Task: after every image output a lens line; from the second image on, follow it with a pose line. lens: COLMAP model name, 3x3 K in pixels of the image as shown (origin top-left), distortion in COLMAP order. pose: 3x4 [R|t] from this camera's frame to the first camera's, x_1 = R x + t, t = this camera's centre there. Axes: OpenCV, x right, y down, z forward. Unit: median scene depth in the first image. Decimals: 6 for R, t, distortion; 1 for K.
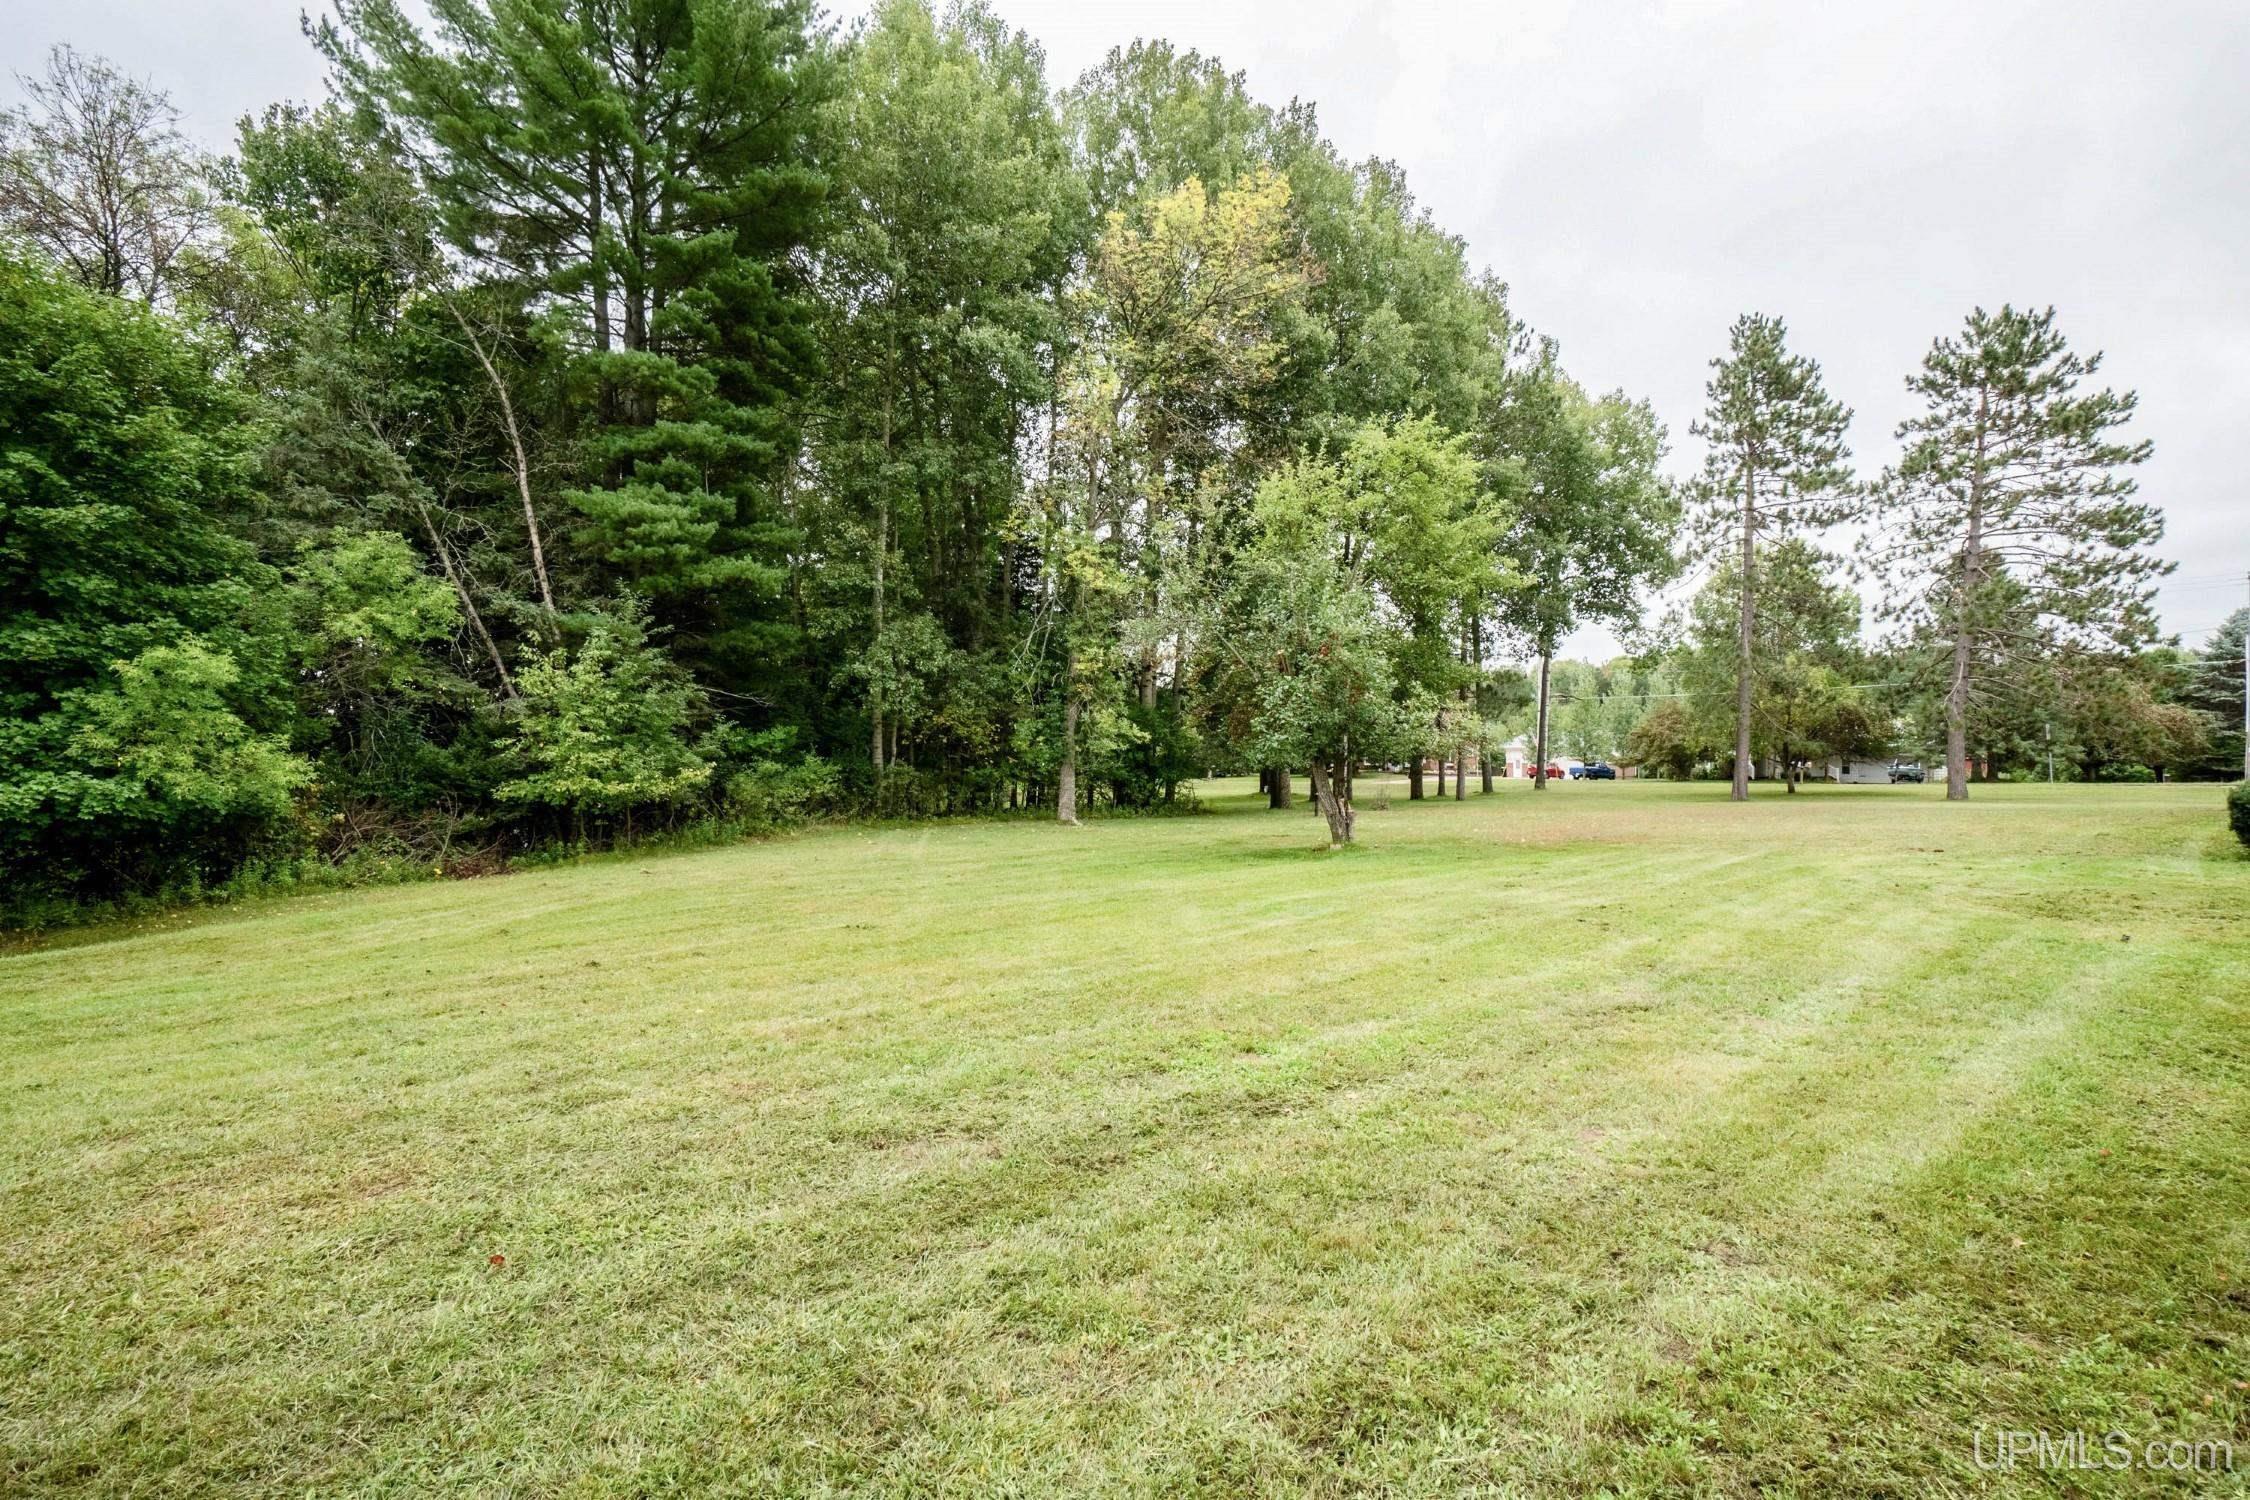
lens RADIAL K [[1035.1, 0, 1125.2], [0, 1035.1, 752.1], [0, 0, 1]] dist [-0.003006, -0.000132]
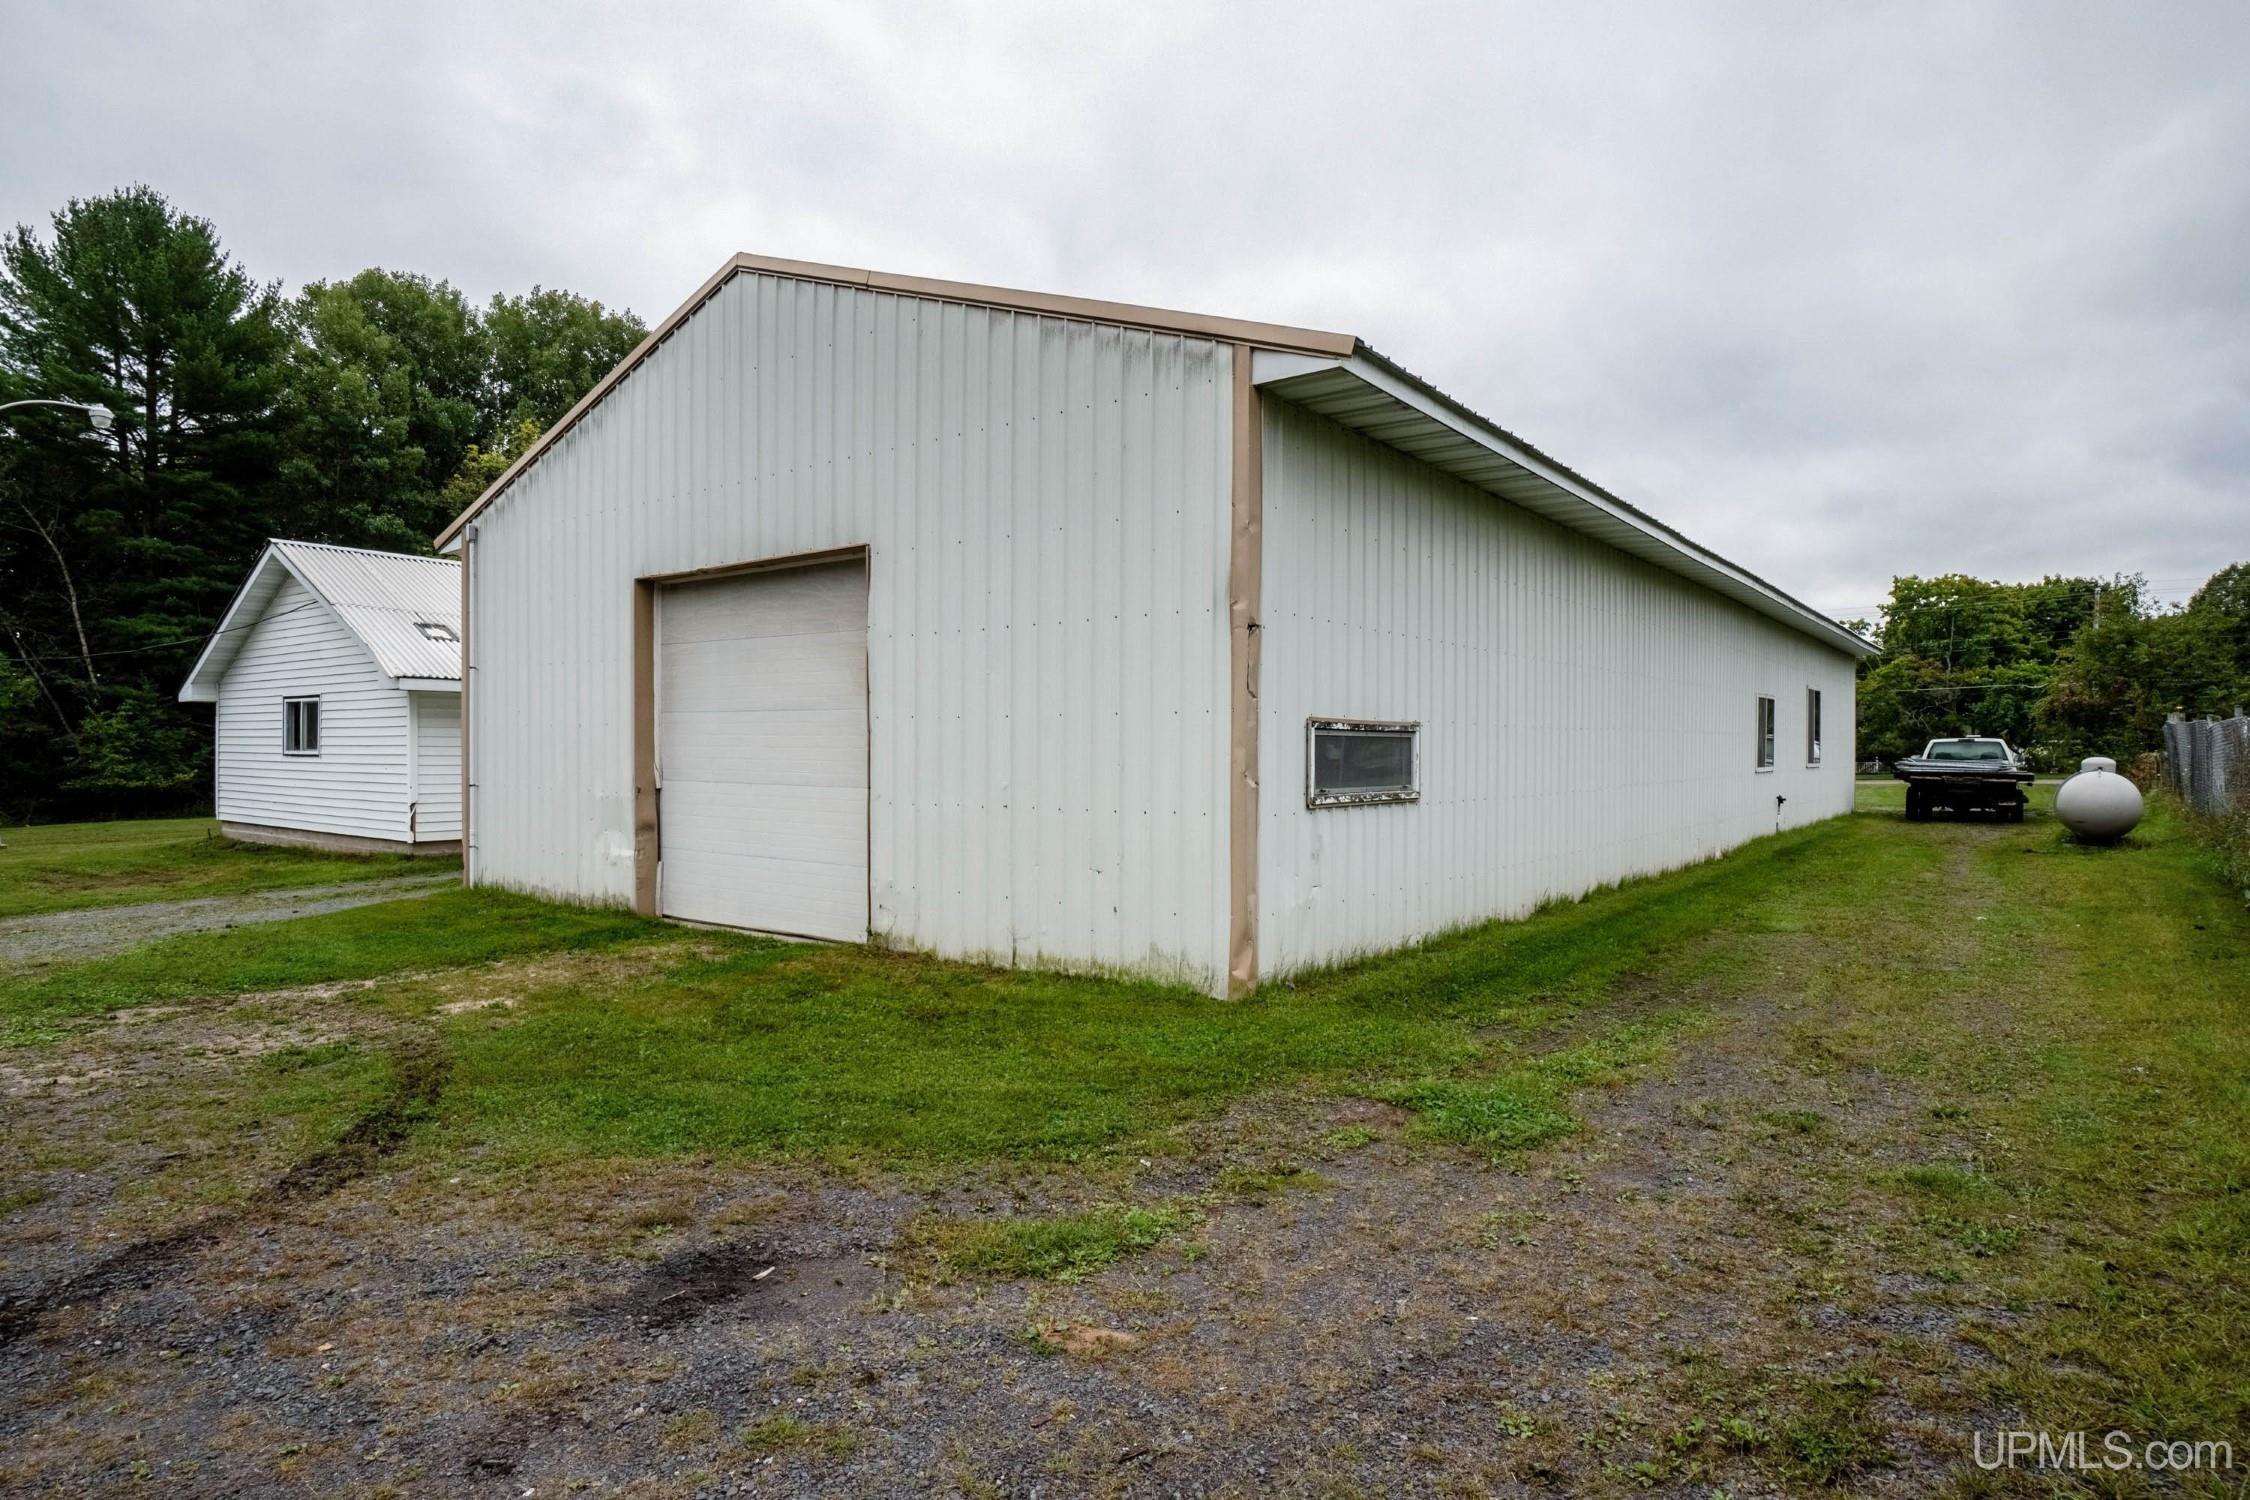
lens RADIAL K [[1224.2, 0, 1125.1], [0, 1224.2, 753.9], [0, 0, 1]] dist [0.004174, 0.000997]
pose [[0.978570, -0.001016, 0.205911, 0.764692], [-0.002353, 0.999867, 0.016117, -0.055855], [-0.205900, -0.016257, 0.978438, -1.472930]]
